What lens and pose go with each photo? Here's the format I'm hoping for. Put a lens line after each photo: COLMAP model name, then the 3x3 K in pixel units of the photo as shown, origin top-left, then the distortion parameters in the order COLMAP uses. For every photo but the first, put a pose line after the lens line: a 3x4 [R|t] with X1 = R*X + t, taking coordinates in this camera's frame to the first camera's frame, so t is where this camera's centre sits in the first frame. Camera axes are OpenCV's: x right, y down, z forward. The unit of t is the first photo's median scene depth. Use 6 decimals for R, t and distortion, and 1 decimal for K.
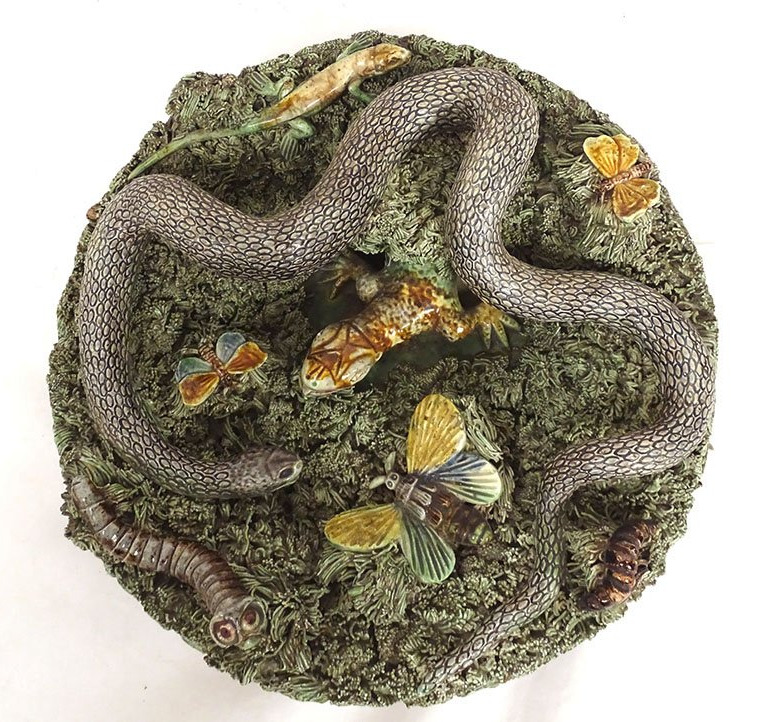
lens RADIAL K [[763.7, 0, 373.2], [0, 763.7, 330.5], [0, 0, 1]] dist [-0.004871, 0.000000]
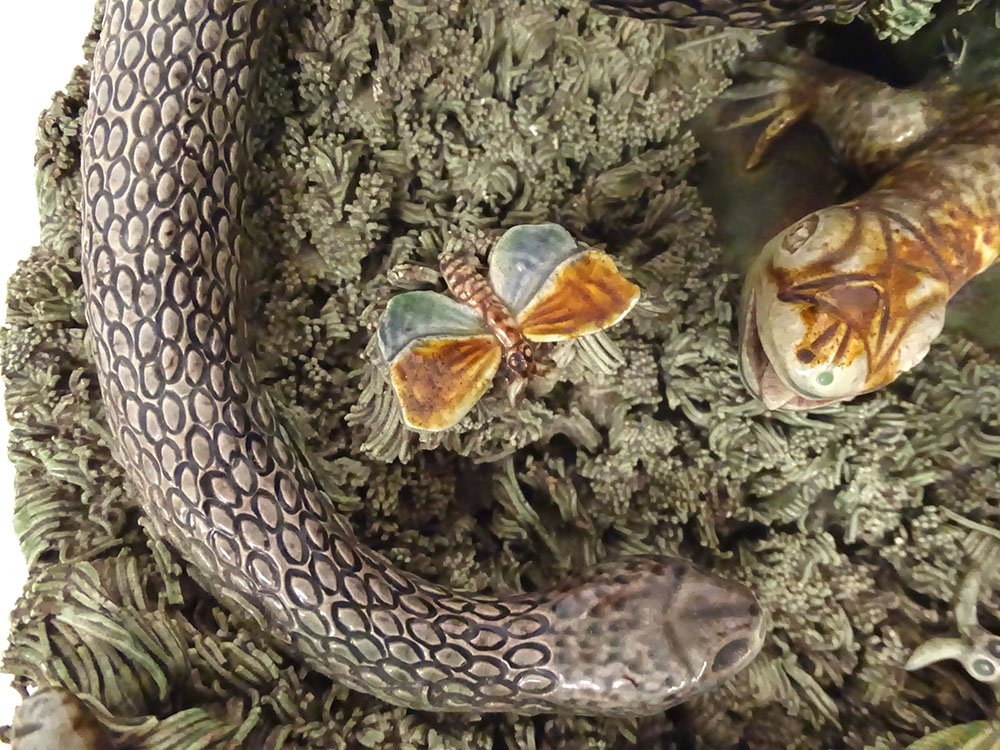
lens RADIAL K [[704.2, 0, 501.7], [0, 704.2, 376.9], [0, 0, 1]] dist [-0.002851, -0.016340]
pose [[0.999512, 0.028716, 0.012327, -0.212938], [-0.029468, 0.997385, 0.065989, 0.054205], [-0.010400, -0.066320, 0.997744, 0.705629]]
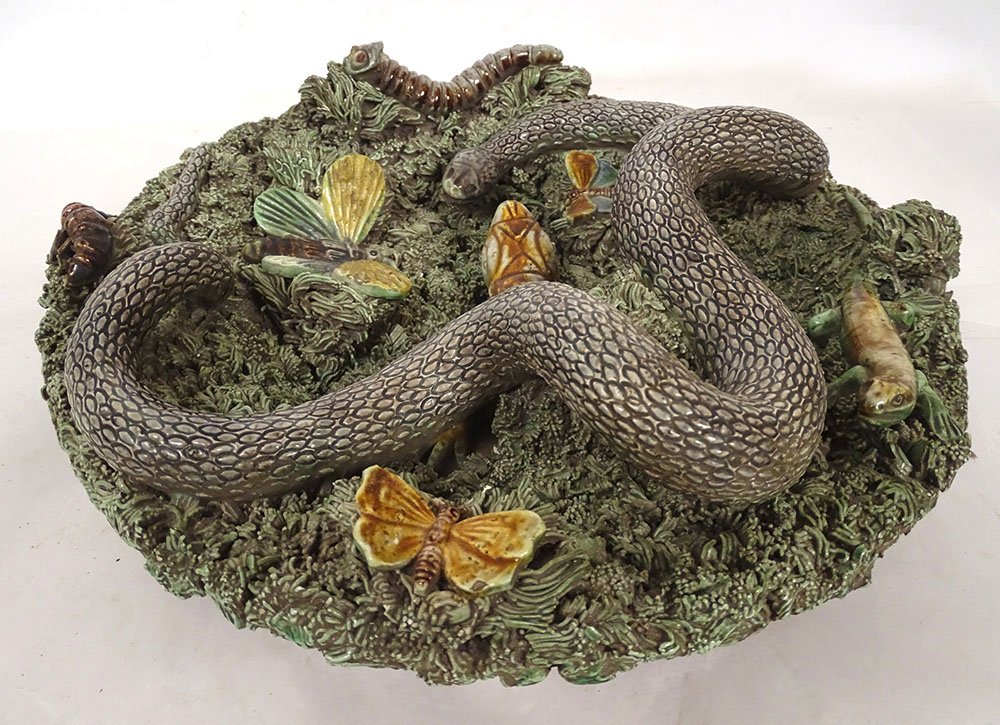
lens RADIAL K [[766.2, 0, 491.9], [0, 766.2, 385.1], [0, 0, 1]] dist [0.000587, 0.009111]
pose [[-0.623728, 0.584782, -0.518647, 0.503940], [-0.751873, -0.267492, 0.602606, -0.499053], [0.213659, 0.765819, 0.606524, 0.619663]]
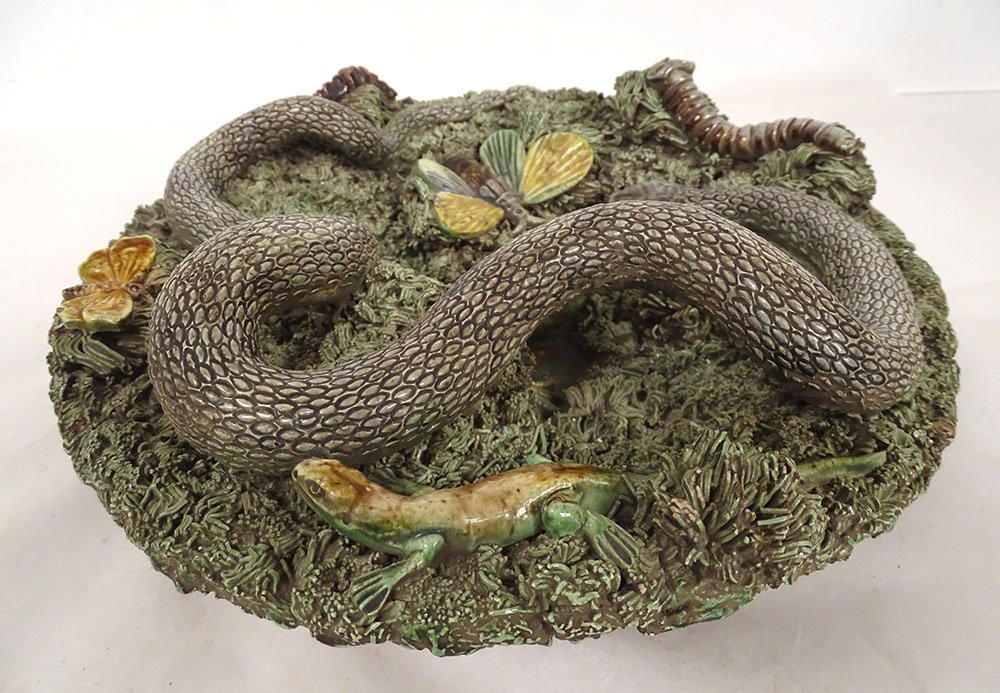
lens RADIAL K [[737.5, 0, 508.5], [0, 737.5, 344.7], [0, 0, 1]] dist [-0.015206, 0.001373]
pose [[-0.971049, -0.072542, 0.227602, -0.190452], [0.236323, -0.430823, 0.870944, -0.725581], [0.034876, 0.899516, 0.435493, 0.754760]]
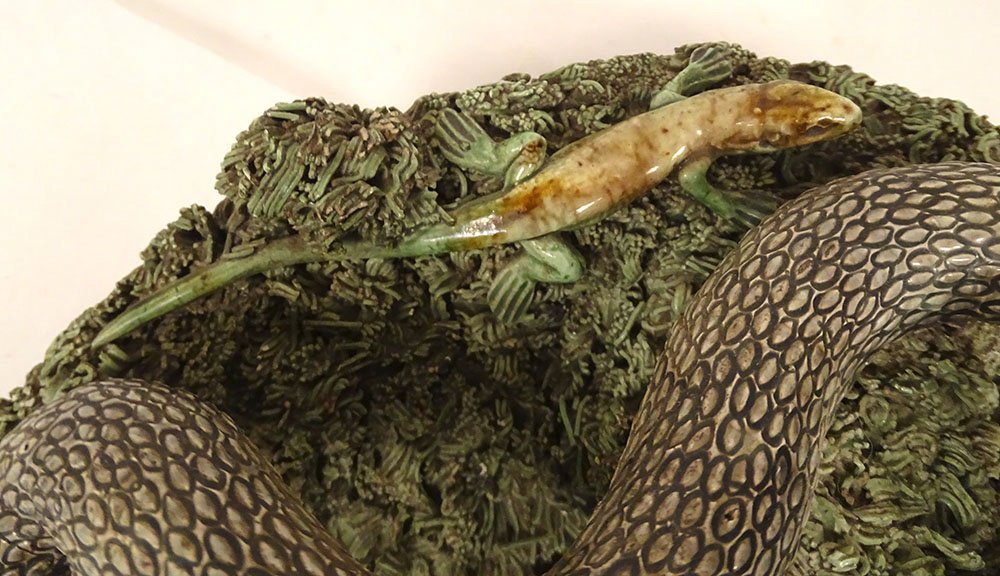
lens RADIAL K [[725.4, 0, 485.8], [0, 725.4, 193.1], [0, 0, 1]] dist [-0.002362, -0.001144]
pose [[0.994591, 0.103141, 0.012255, -0.146581], [-0.100210, 0.983906, -0.147941, -0.257372], [-0.027316, 0.145913, 0.988920, 0.668187]]
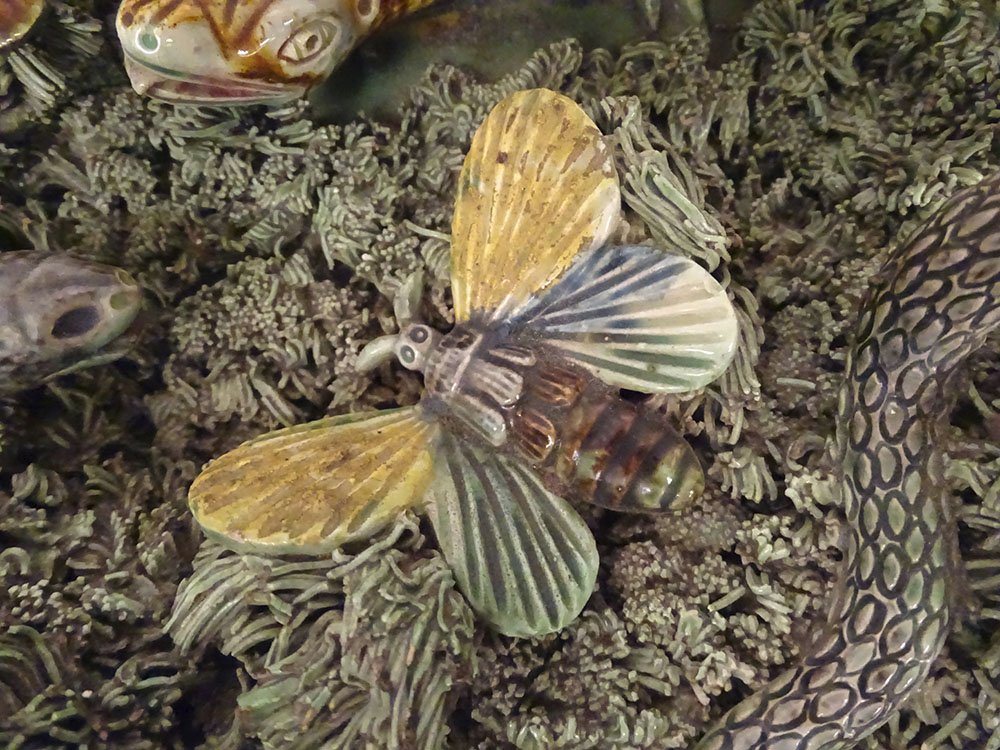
lens RADIAL K [[704.2, 0, 512.7], [0, 704.2, 378.1], [0, 0, 1]] dist [-0.002851, -0.016340]
pose [[0.997203, -0.033443, 0.066838, 0.050000], [0.024733, 0.991578, 0.127130, 0.174961], [-0.070527, -0.125121, 0.989632, 0.678773]]
